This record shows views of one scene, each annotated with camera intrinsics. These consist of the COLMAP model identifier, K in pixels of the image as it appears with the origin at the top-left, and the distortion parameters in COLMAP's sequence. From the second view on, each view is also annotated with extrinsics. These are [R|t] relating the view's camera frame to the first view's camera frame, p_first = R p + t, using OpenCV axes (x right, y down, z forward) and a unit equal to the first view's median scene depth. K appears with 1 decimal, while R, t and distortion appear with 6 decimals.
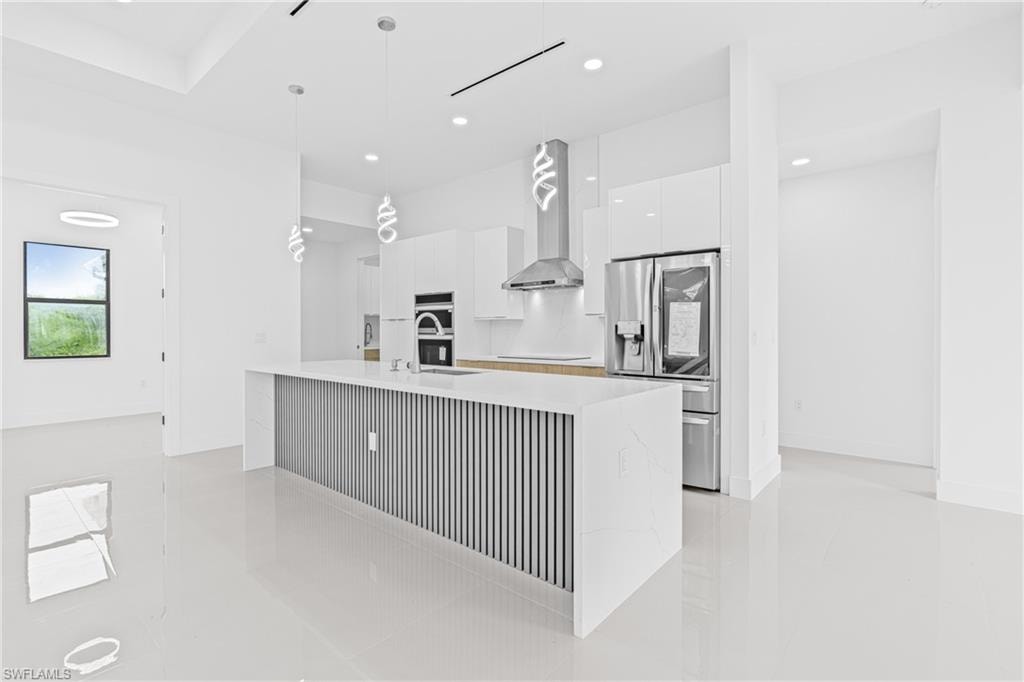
lens RADIAL K [[473.1, 0, 503.3], [0, 473.1, 335.2], [0, 0, 1]] dist [0.000253, 0.000157]
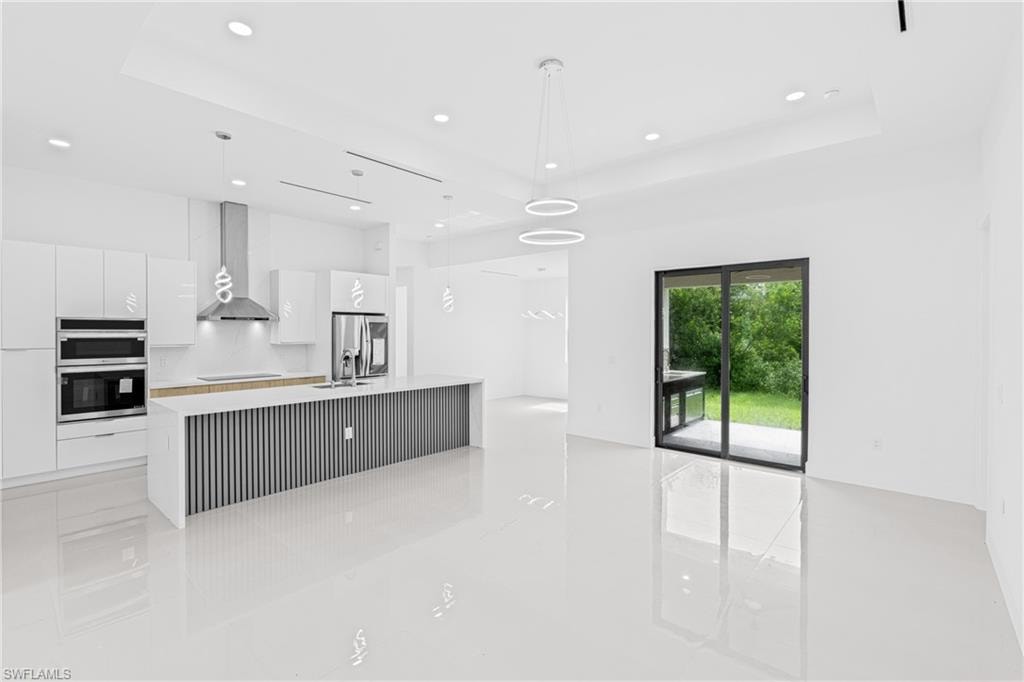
lens RADIAL K [[473.1, 0, 503.3], [0, 473.1, 335.2], [0, 0, 1]] dist [0.000253, 0.000157]
pose [[0.021295, -0.011343, 0.999709, -1.448261], [0.005097, 0.999924, 0.011237, -0.092048], [-0.999760, 0.004856, 0.021351, 0.357536]]
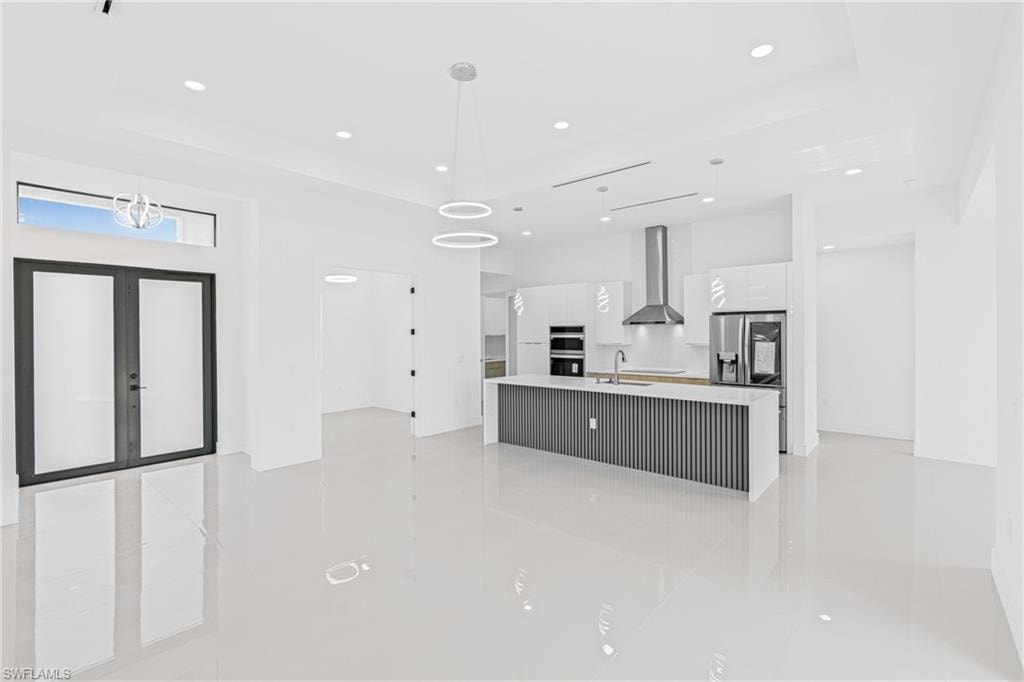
lens RADIAL K [[457.6, 0, 506.1], [0, 457.6, 338.8], [0, 0, 1]] dist [0.001330, 0.000130]
pose [[0.999950, -0.005565, -0.008318, -0.463474], [0.005581, 0.999983, 0.001900, -0.077240], [0.008307, -0.001947, 0.999964, -0.568806]]
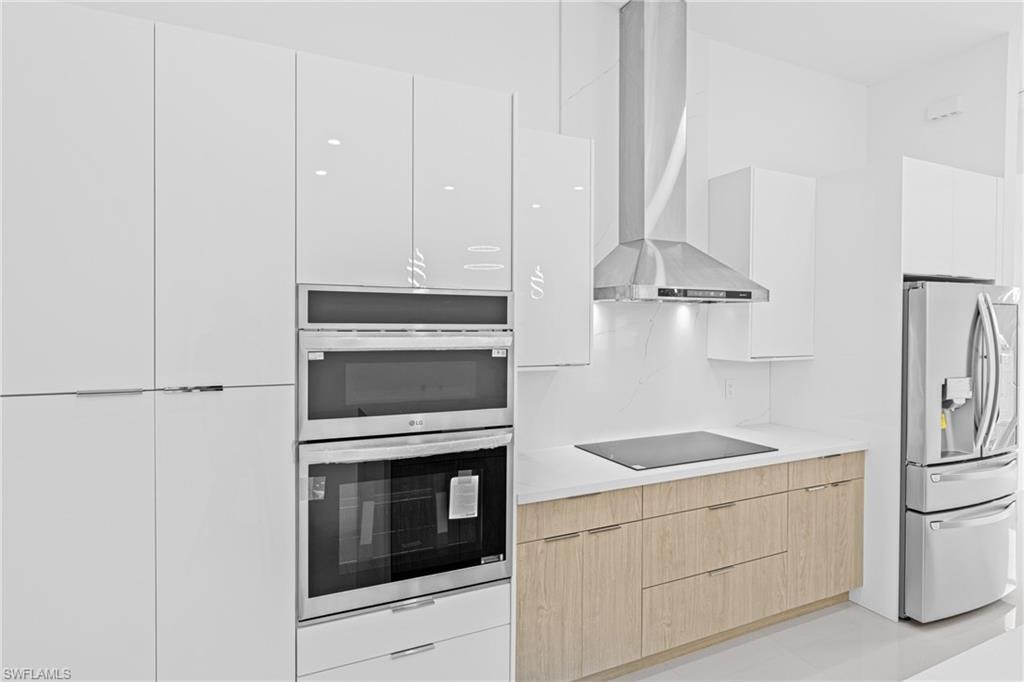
lens RADIAL K [[543.6, 0, 511.5], [0, 543.6, 331.6], [0, 0, 1]] dist [-0.000960, -0.000278]
pose [[0.400017, -0.009214, 0.916461, -0.603677], [0.004895, 0.999957, 0.007917, -0.094852], [-0.916495, 0.001319, 0.400045, 1.183853]]
